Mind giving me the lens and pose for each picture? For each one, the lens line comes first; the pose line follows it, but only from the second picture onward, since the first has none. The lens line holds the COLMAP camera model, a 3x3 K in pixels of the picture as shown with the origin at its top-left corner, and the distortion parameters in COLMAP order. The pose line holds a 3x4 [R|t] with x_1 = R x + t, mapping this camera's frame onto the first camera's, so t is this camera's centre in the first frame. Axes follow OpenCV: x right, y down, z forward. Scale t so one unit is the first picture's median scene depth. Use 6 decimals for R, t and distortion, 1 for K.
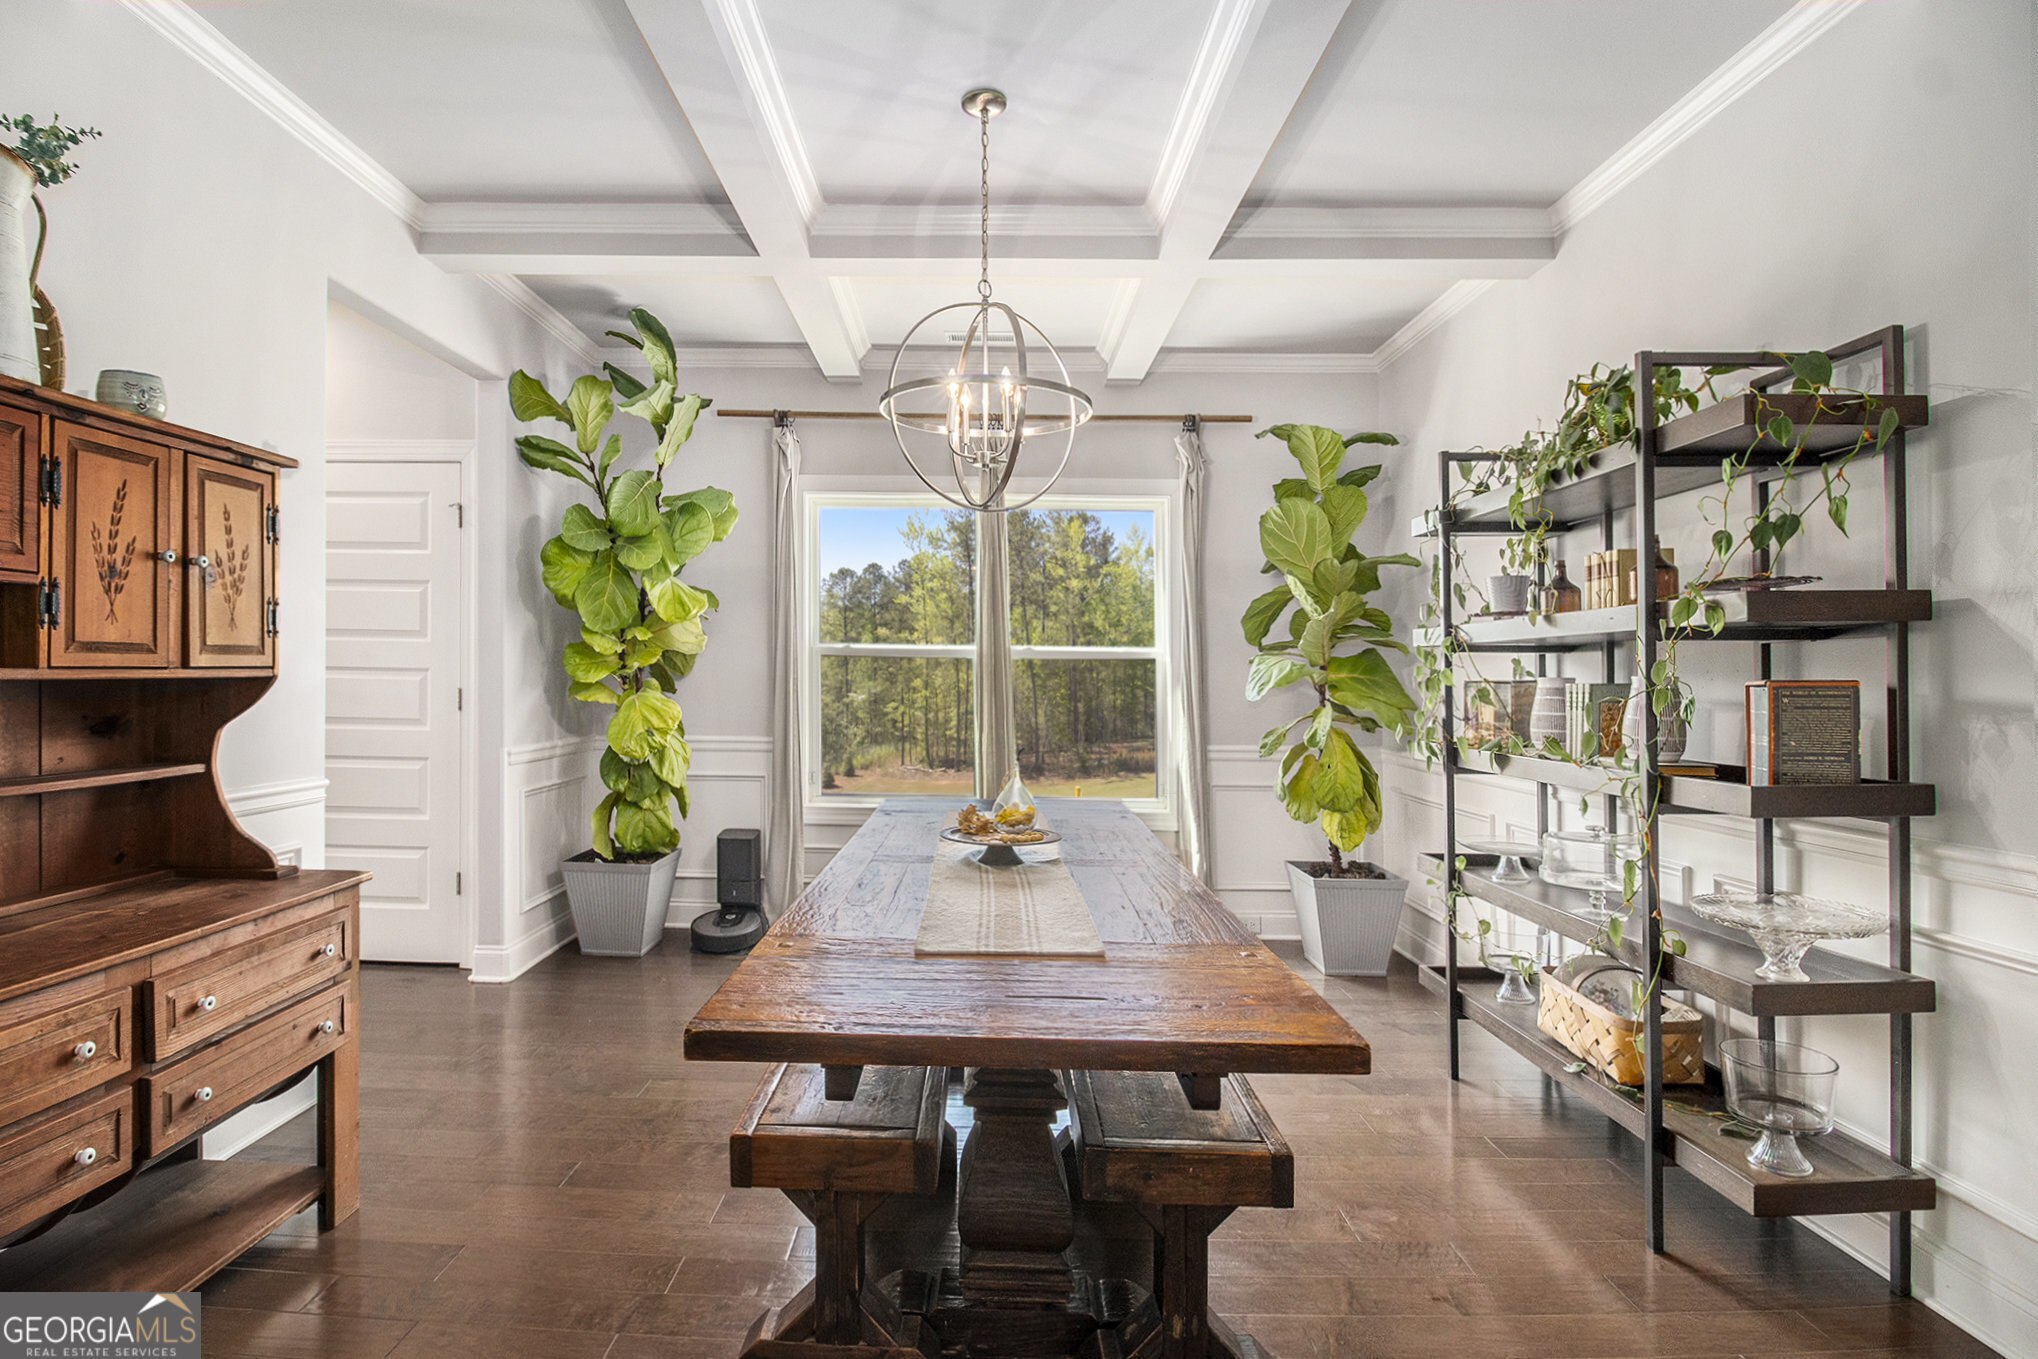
lens RADIAL K [[976.4, 0, 974.0], [0, 976.4, 654.8], [0, 0, 1]] dist [-0.019504, -0.000910]
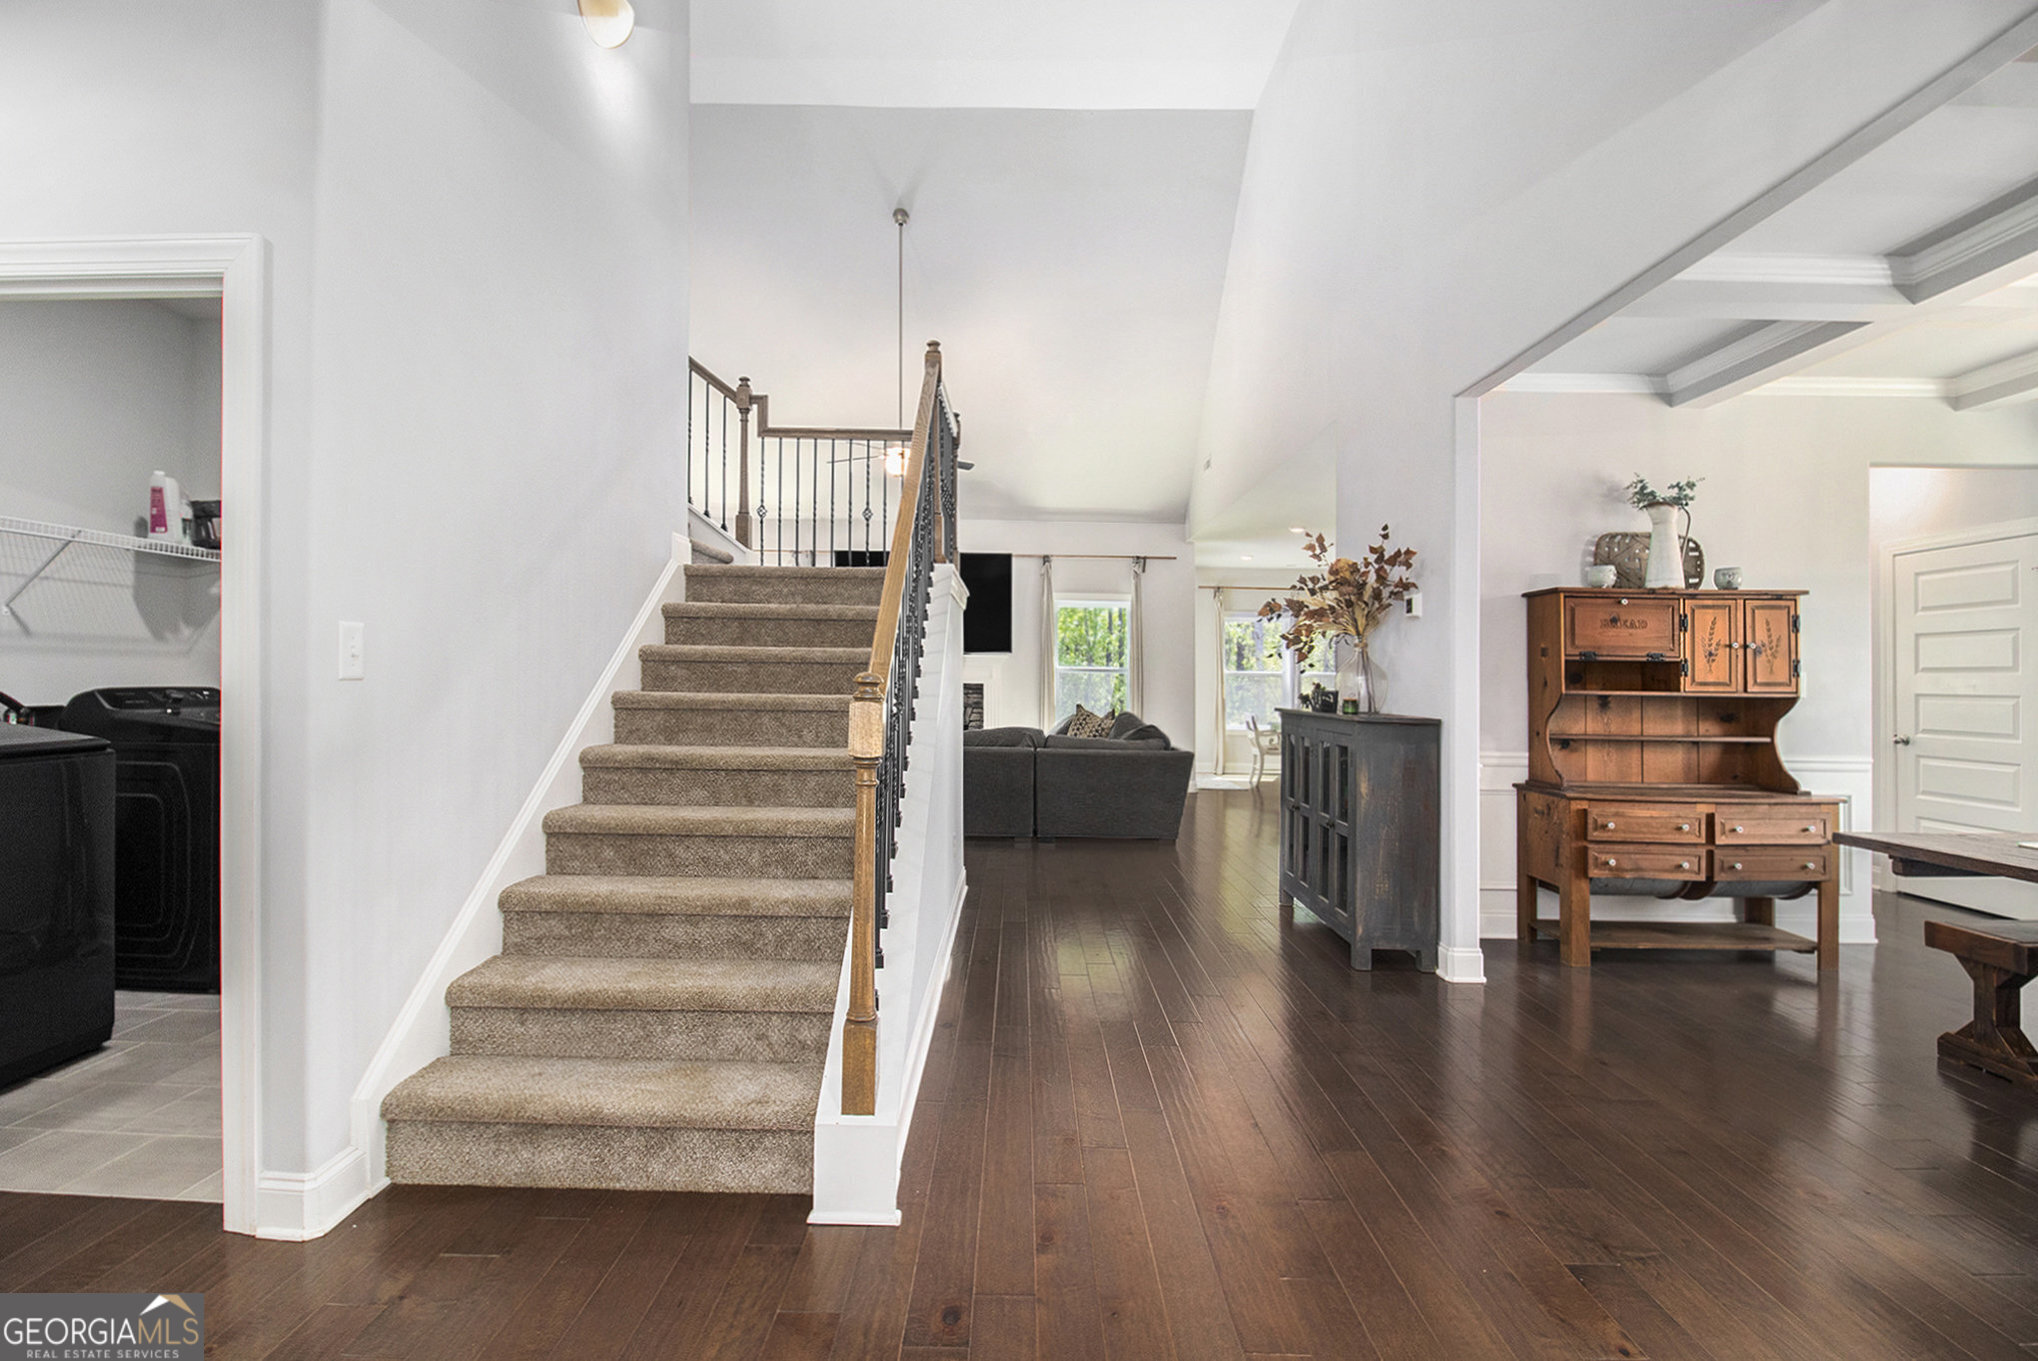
lens RADIAL K [[968.7, 0, 1014.8], [0, 968.7, 685.1], [0, 0, 1]] dist [-0.006270, -0.001993]
pose [[0.026124, -0.006628, -0.999637, 1.462700], [0.006191, 0.999960, -0.006469, -0.000174], [0.999640, -0.006019, 0.026164, -0.821681]]
